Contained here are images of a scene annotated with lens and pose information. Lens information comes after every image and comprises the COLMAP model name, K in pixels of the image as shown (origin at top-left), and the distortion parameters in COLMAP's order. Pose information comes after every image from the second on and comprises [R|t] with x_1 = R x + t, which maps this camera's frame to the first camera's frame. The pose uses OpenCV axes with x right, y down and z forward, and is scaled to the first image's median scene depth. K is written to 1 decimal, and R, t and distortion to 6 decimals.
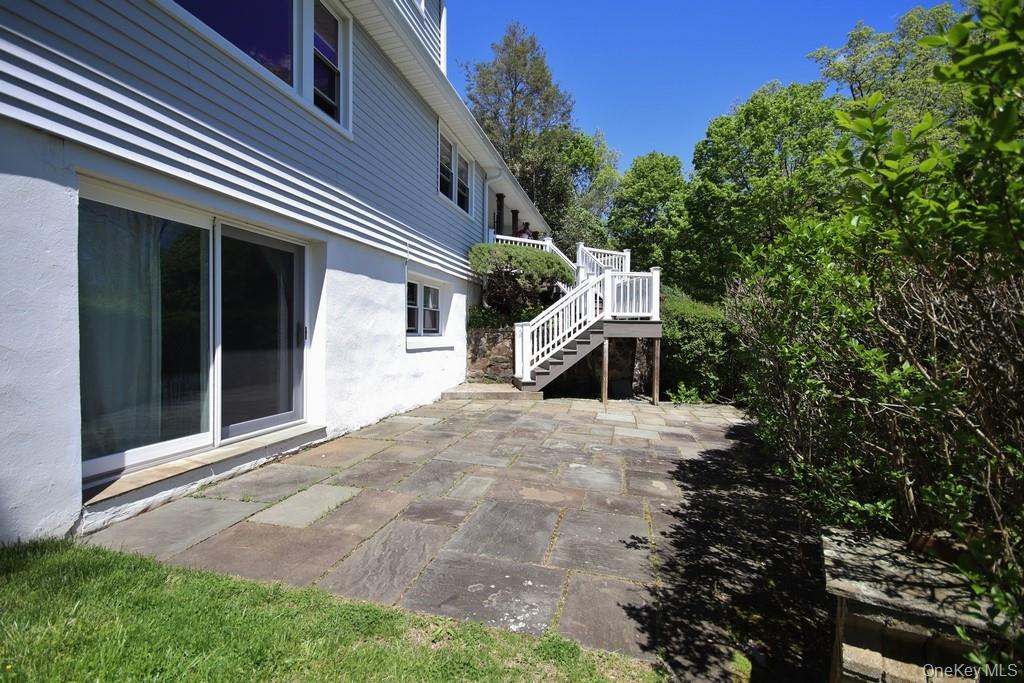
lens RADIAL K [[466.5, 0, 511.2], [0, 466.5, 338.9], [0, 0, 1]] dist [0.003323, -0.000061]
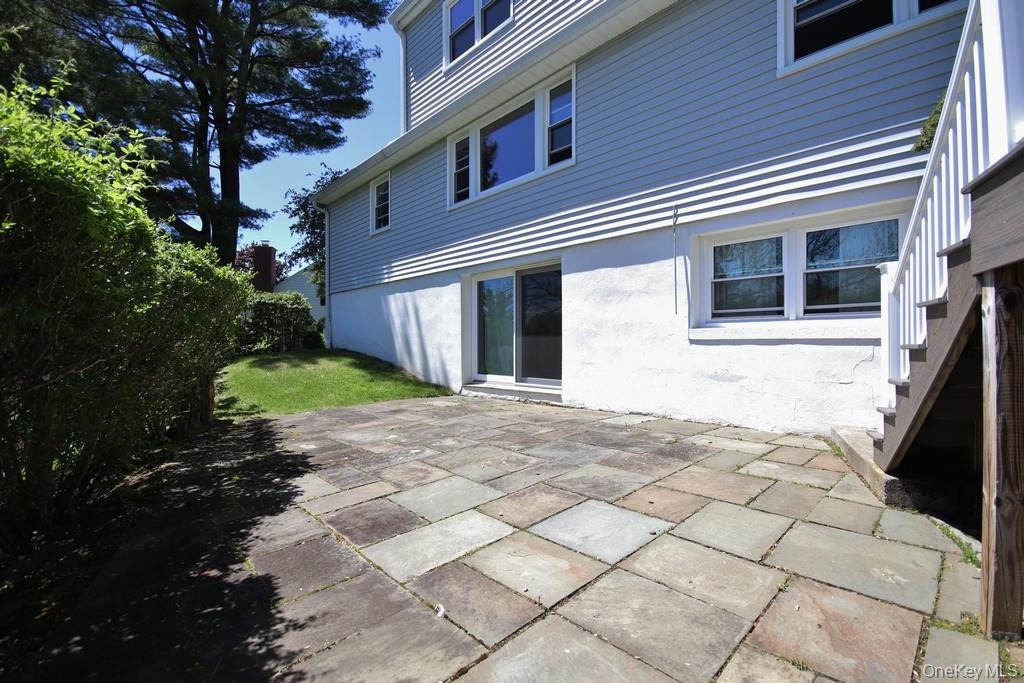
lens RADIAL K [[466.5, 0, 512.6], [0, 466.5, 341.2], [0, 0, 1]] dist [0.003323, -0.000061]
pose [[-0.554857, -0.011689, -0.831864, 0.442117], [-0.012703, 0.999904, -0.005577, 0.025291], [0.831849, 0.007473, -0.554952, 0.911696]]
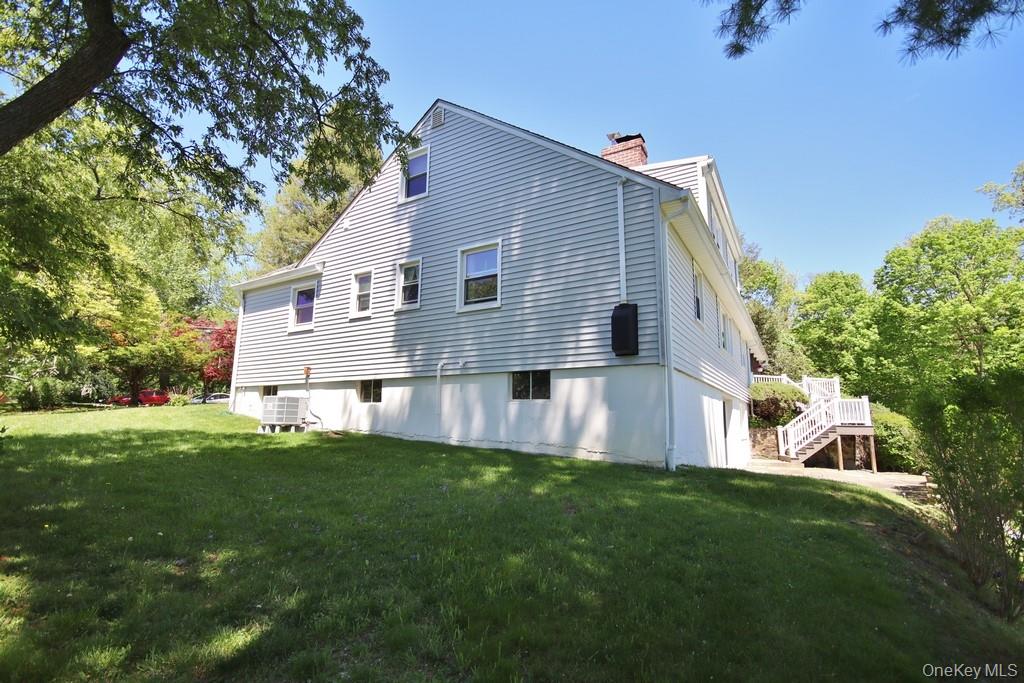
lens RADIAL K [[466.5, 0, 513.4], [0, 466.5, 341.0], [0, 0, 1]] dist [0.003323, -0.000061]
pose [[0.952800, -0.048929, -0.299629, -0.439508], [-0.009291, 0.981766, -0.189866, -0.003906], [0.303455, 0.183689, 0.934972, -1.161529]]
